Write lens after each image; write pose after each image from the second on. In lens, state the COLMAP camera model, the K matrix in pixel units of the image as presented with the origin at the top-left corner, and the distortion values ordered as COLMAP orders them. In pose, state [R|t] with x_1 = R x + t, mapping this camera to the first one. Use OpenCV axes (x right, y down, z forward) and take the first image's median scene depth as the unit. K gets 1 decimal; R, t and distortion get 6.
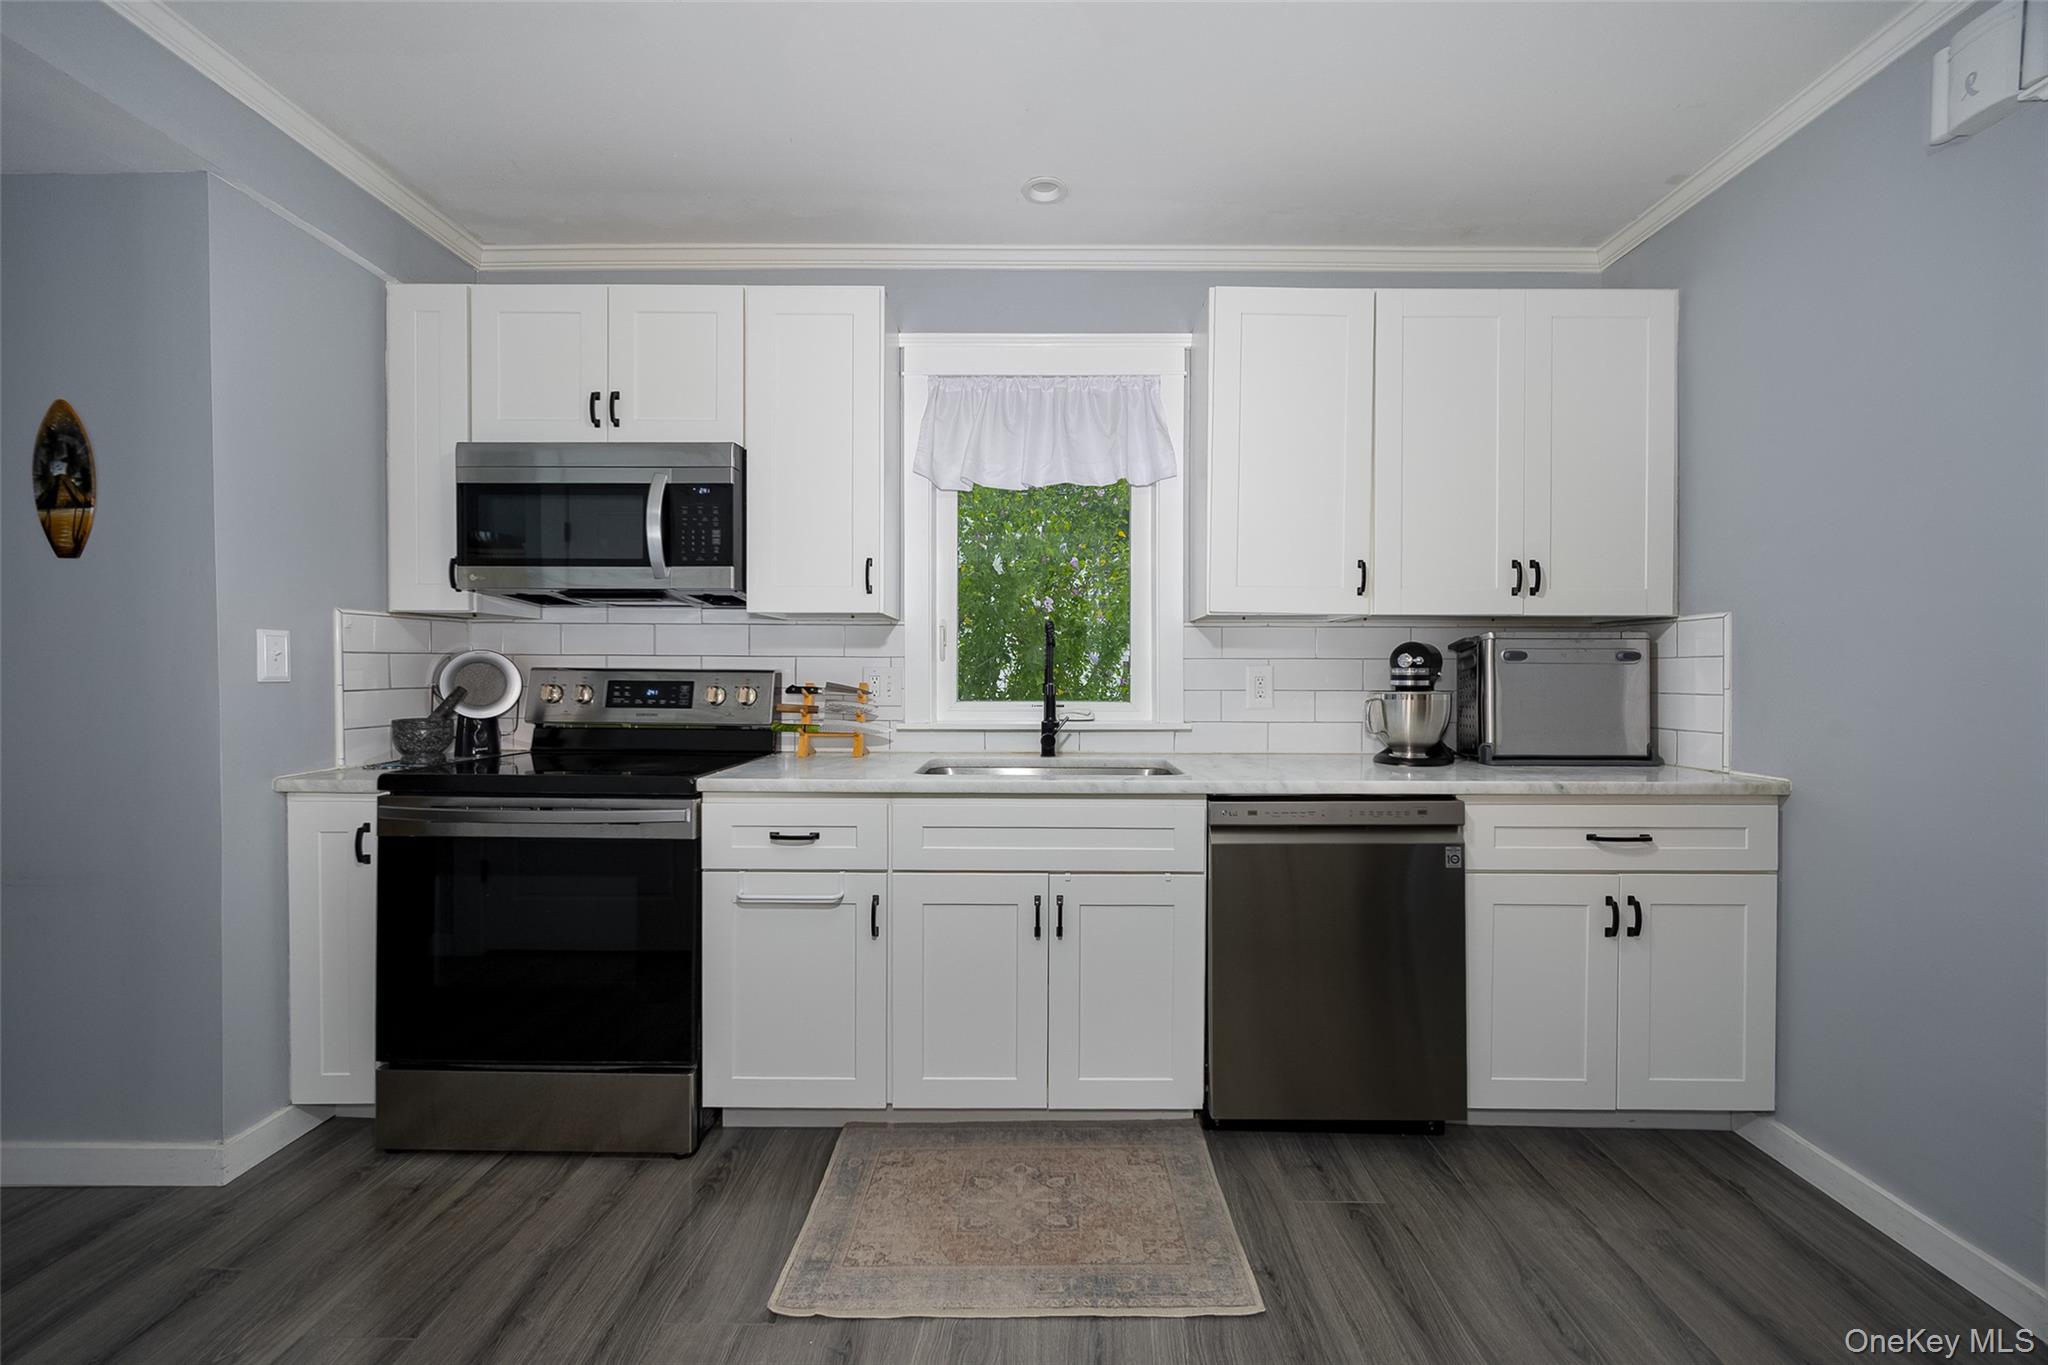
lens RADIAL K [[788.4, 0, 1020.4], [0, 788.4, 680.5], [0, 0, 1]] dist [-0.007484, 0.000244]
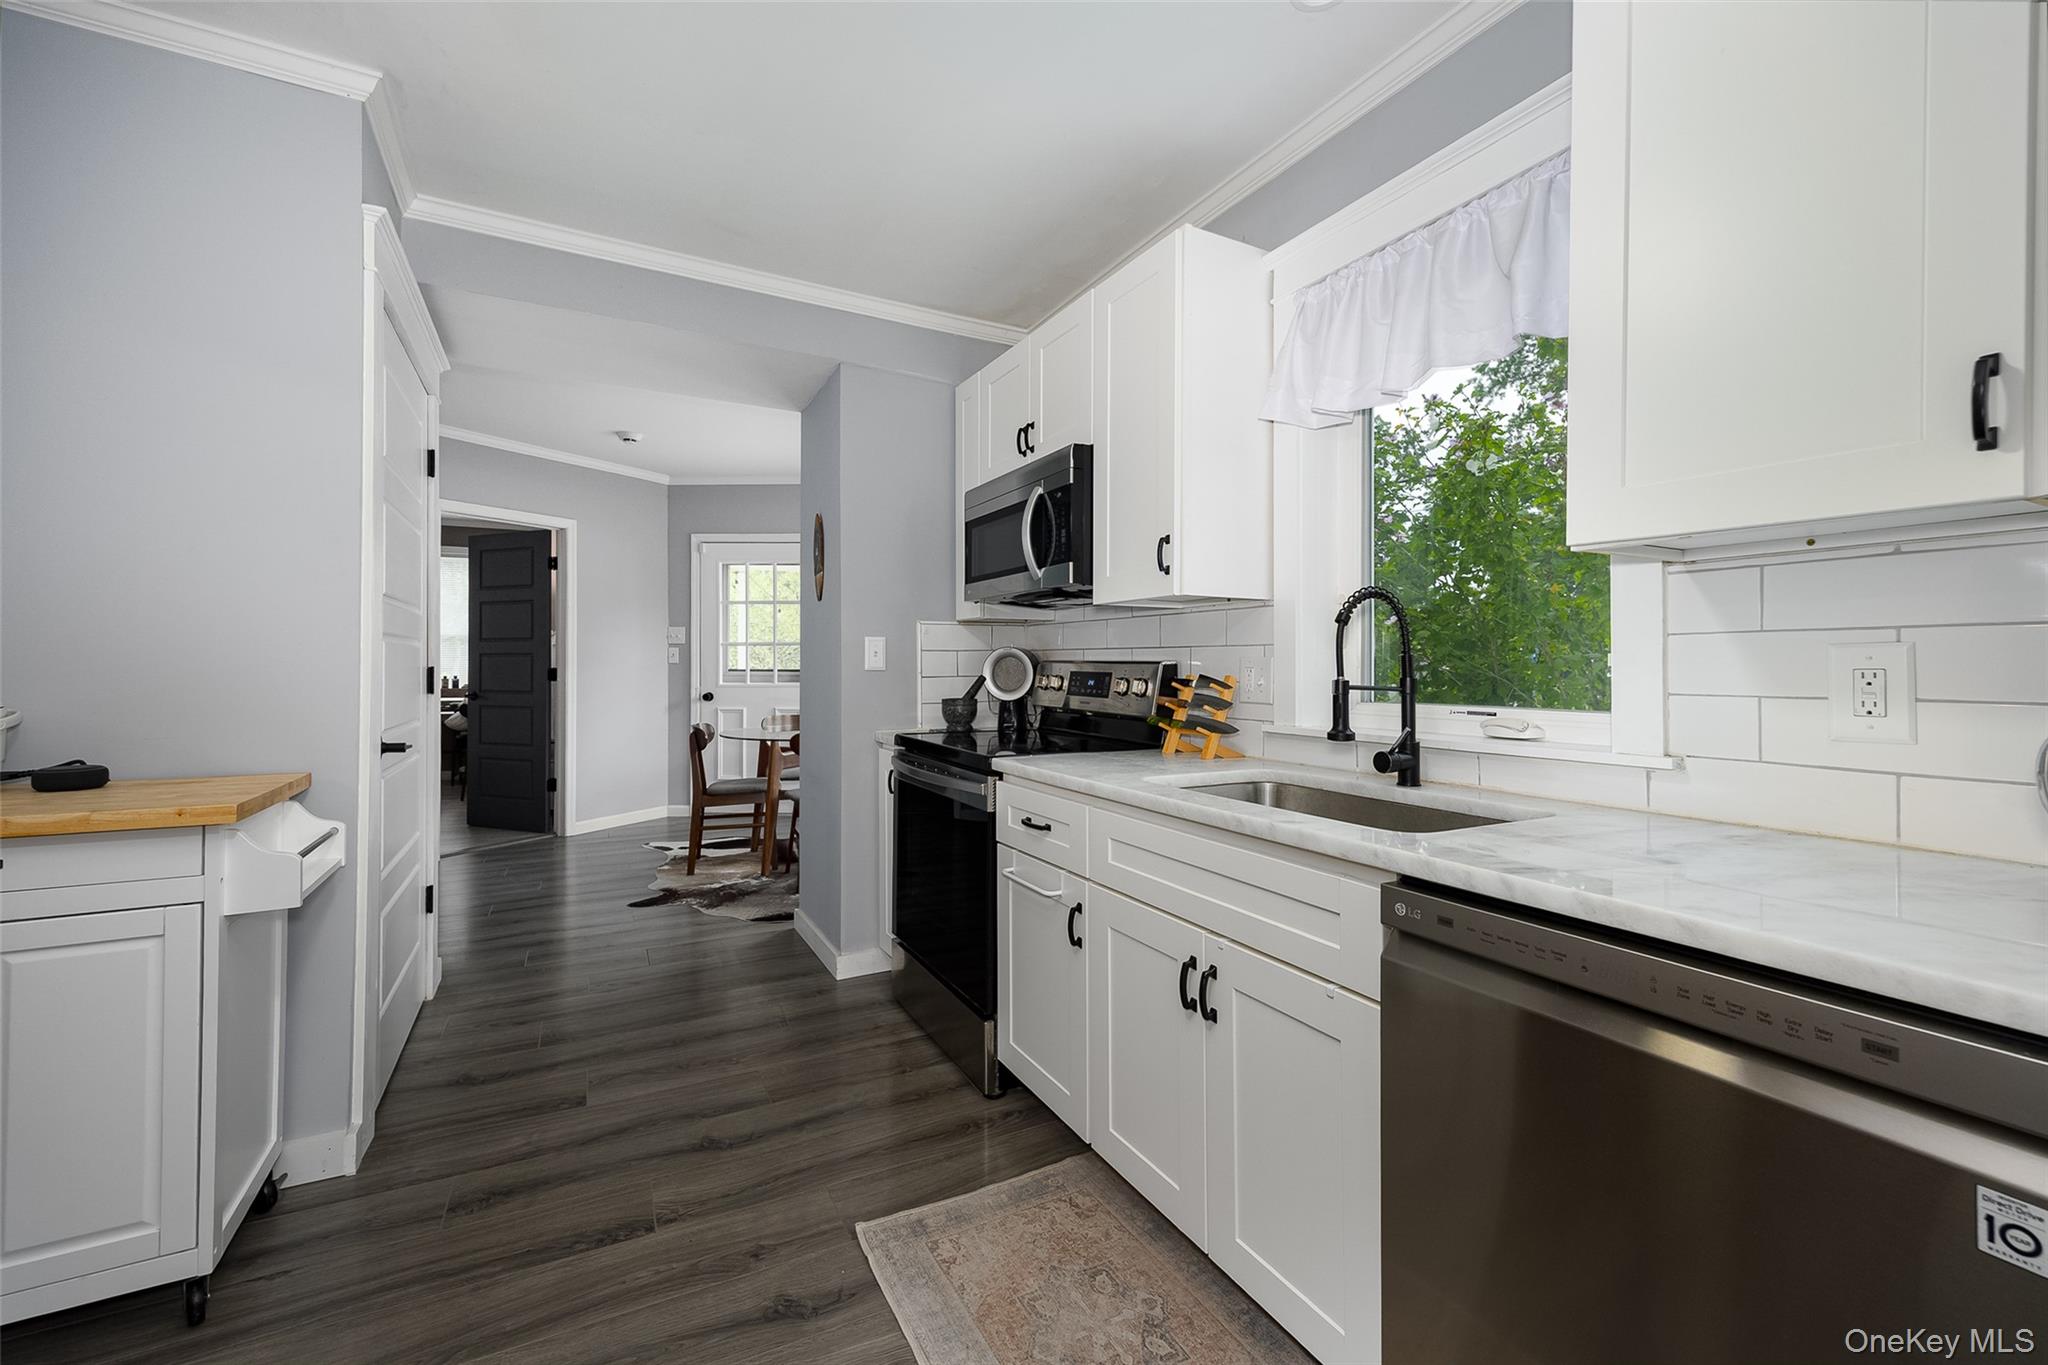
lens RADIAL K [[788.4, 0, 957.8], [0, 788.4, 655.7], [0, 0, 1]] dist [-0.007484, 0.000244]
pose [[0.485093, -0.012181, -0.874378, 0.486015], [-0.013814, 0.999671, -0.021590, 0.004893], [0.874353, 0.022552, 0.484765, 0.369469]]
